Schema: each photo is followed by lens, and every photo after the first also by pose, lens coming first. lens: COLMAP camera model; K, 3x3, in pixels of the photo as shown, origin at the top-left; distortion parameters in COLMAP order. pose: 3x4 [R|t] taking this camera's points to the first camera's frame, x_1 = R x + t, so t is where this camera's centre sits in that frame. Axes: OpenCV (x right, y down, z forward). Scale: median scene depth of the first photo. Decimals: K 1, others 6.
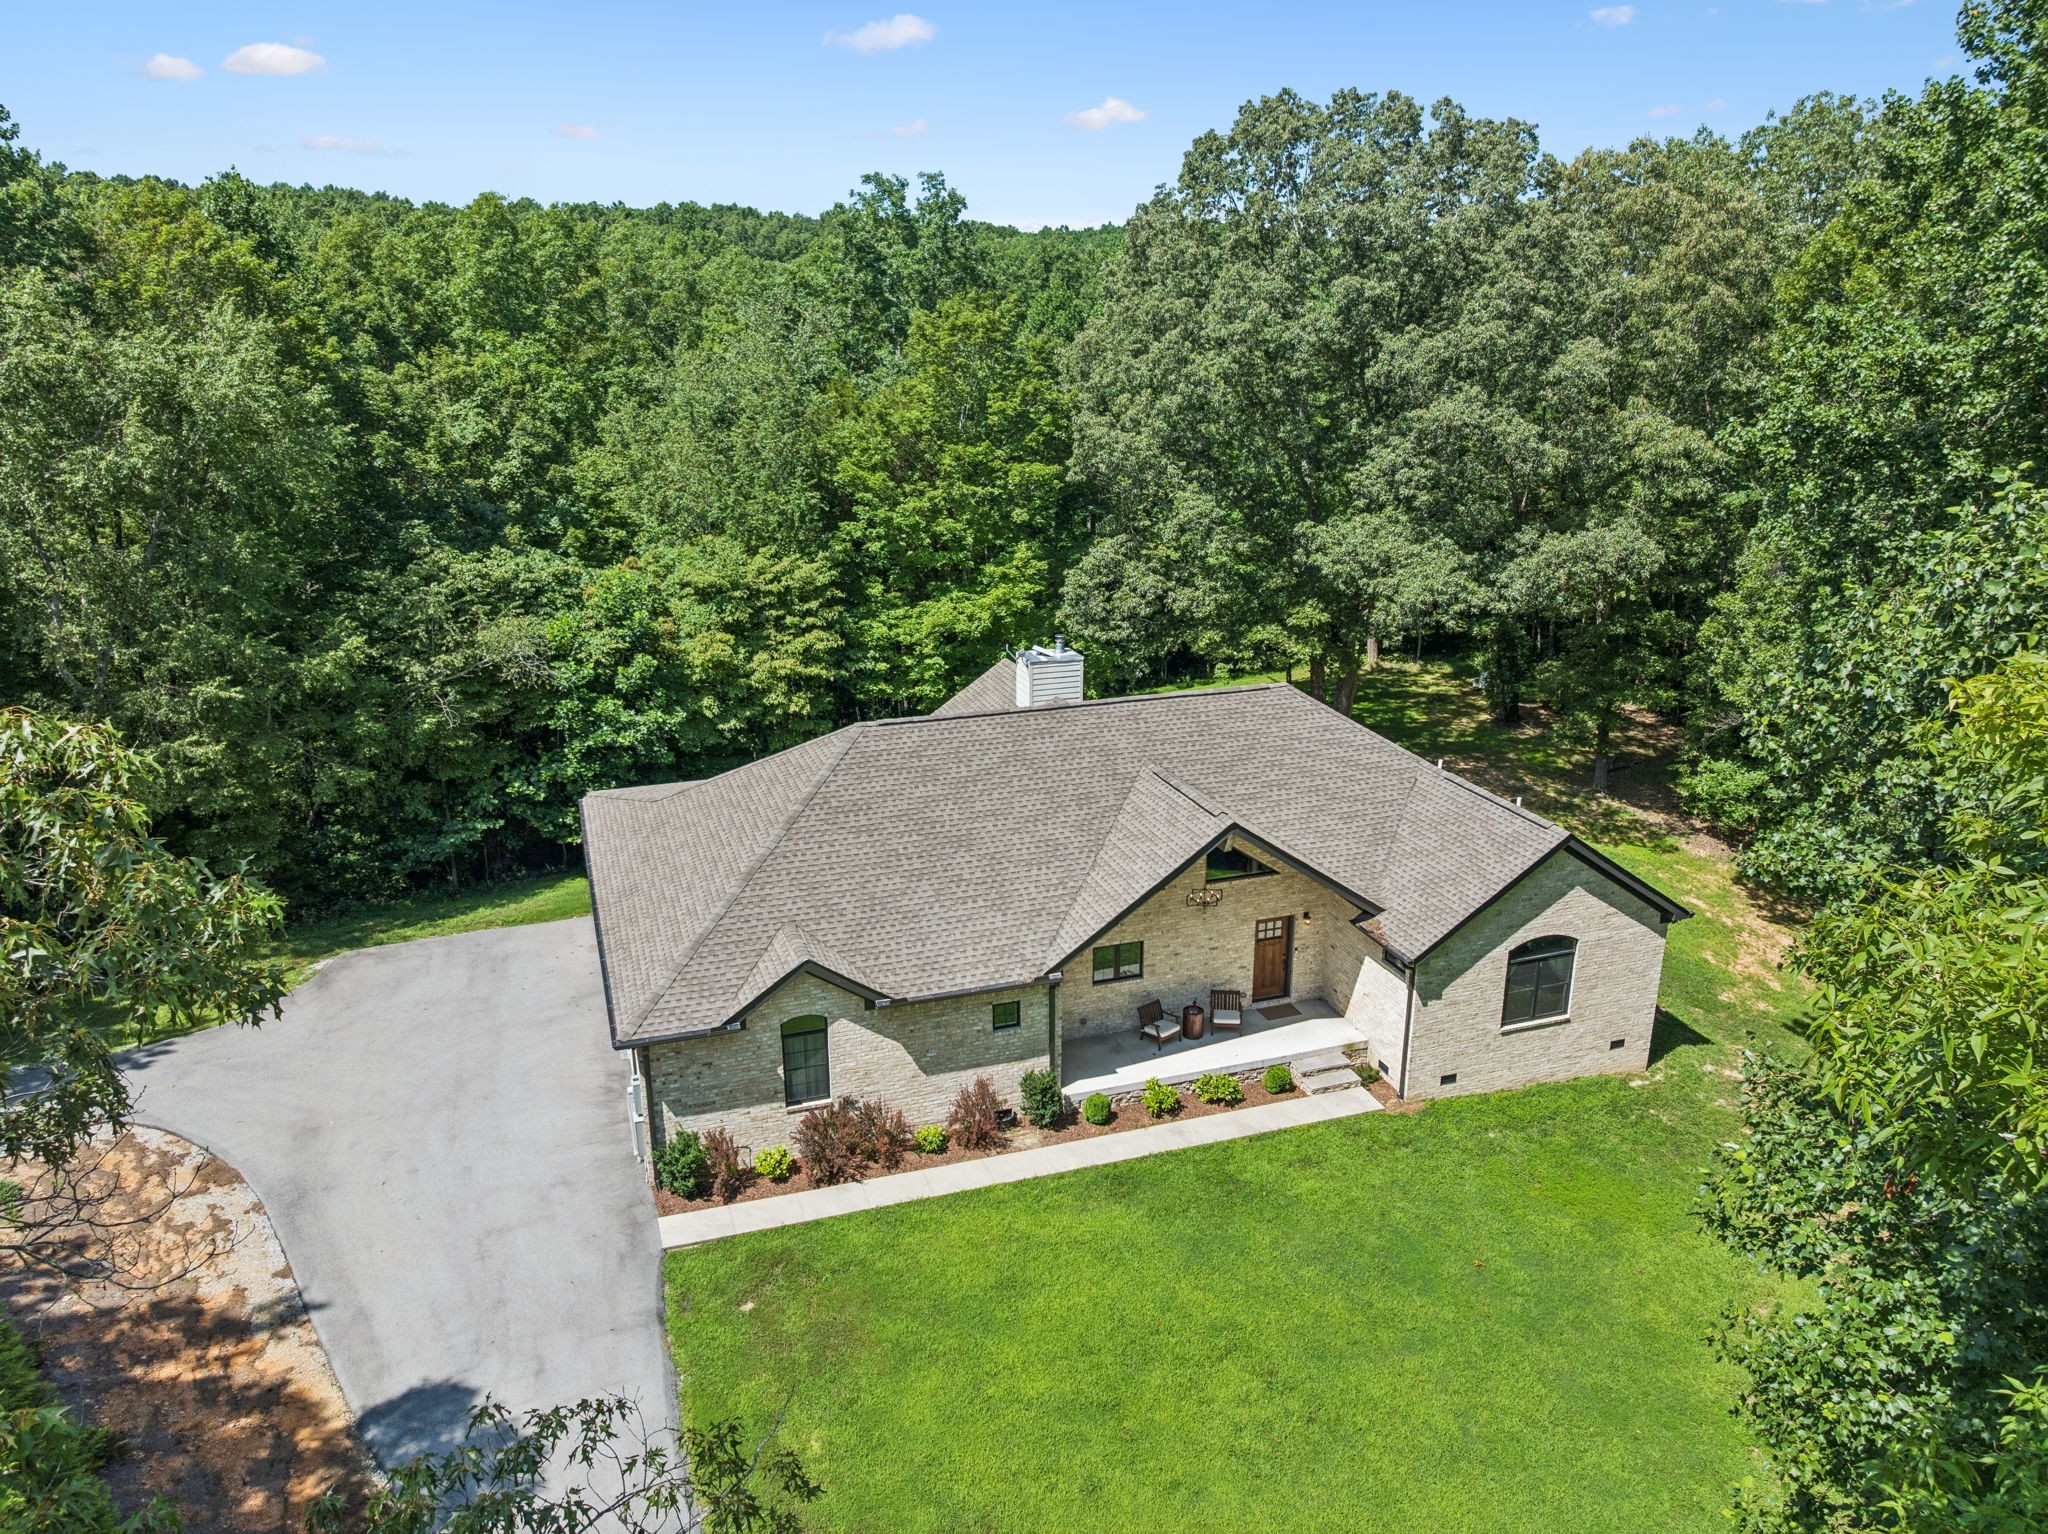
lens RADIAL K [[1460.2, 0, 1024.0], [0, 1460.2, 767.0], [0, 0, 1]] dist [-0.005237, -0.031214]
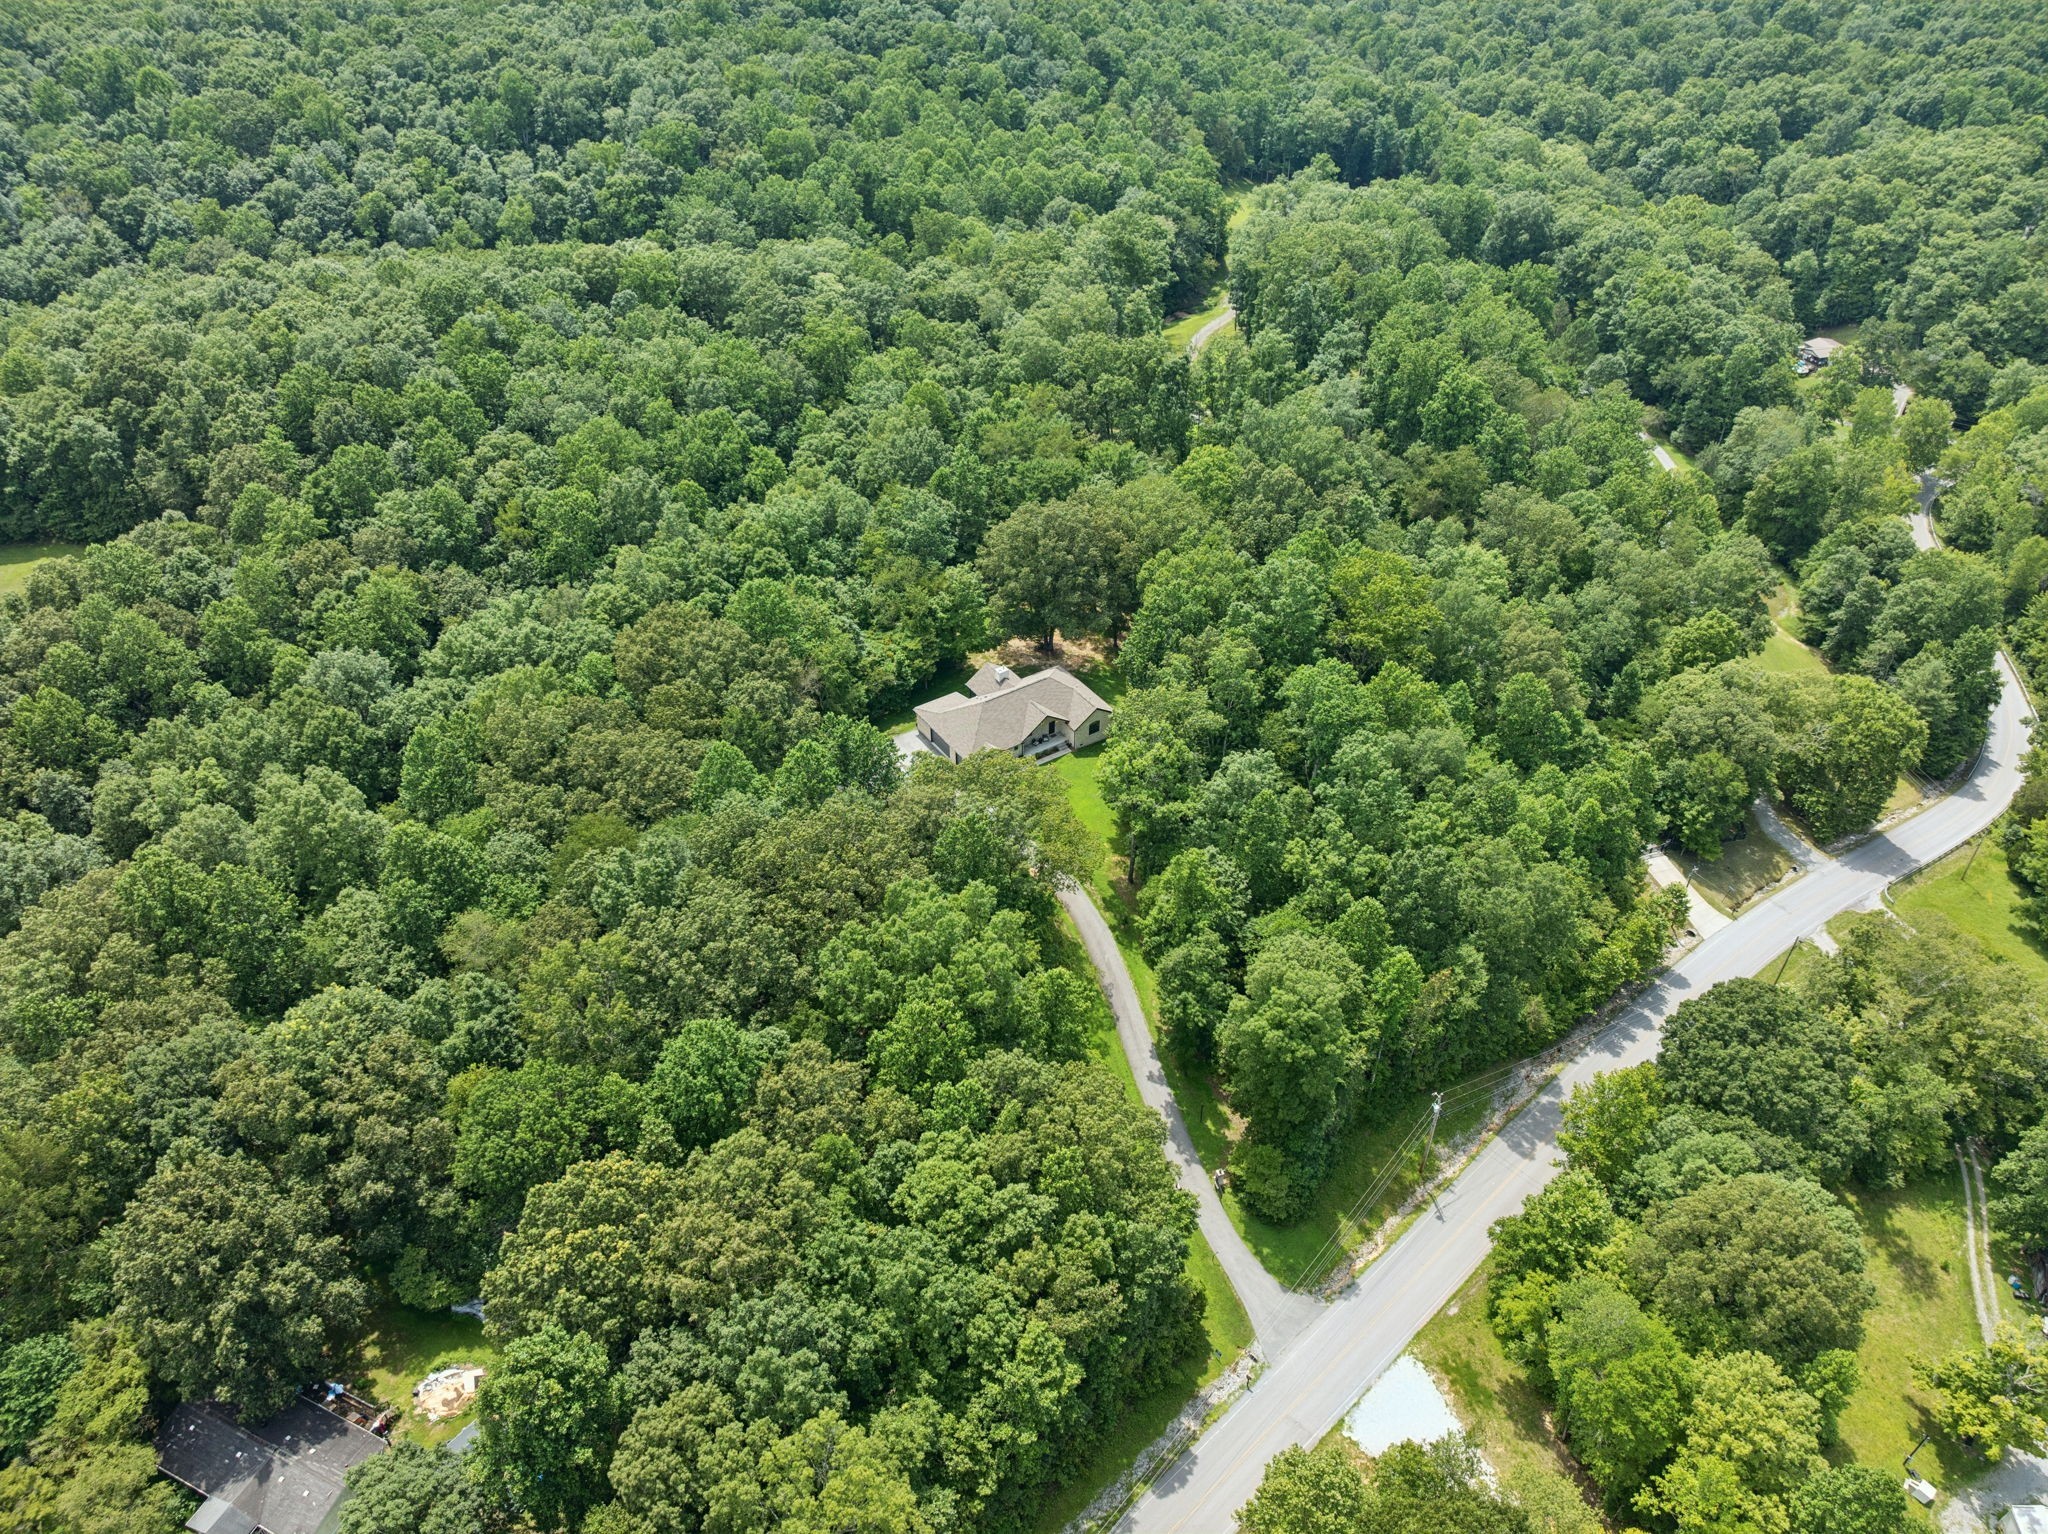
lens RADIAL K [[1441.0, 0, 1029.0], [0, 1441.0, 743.3], [0, 0, 1]] dist [-0.054101, 0.028920]
pose [[0.963467, -0.151662, 0.220750, -1.391297], [0.067985, 0.935716, 0.346142, -2.098883], [-0.259055, -0.318488, 0.911842, -4.937082]]
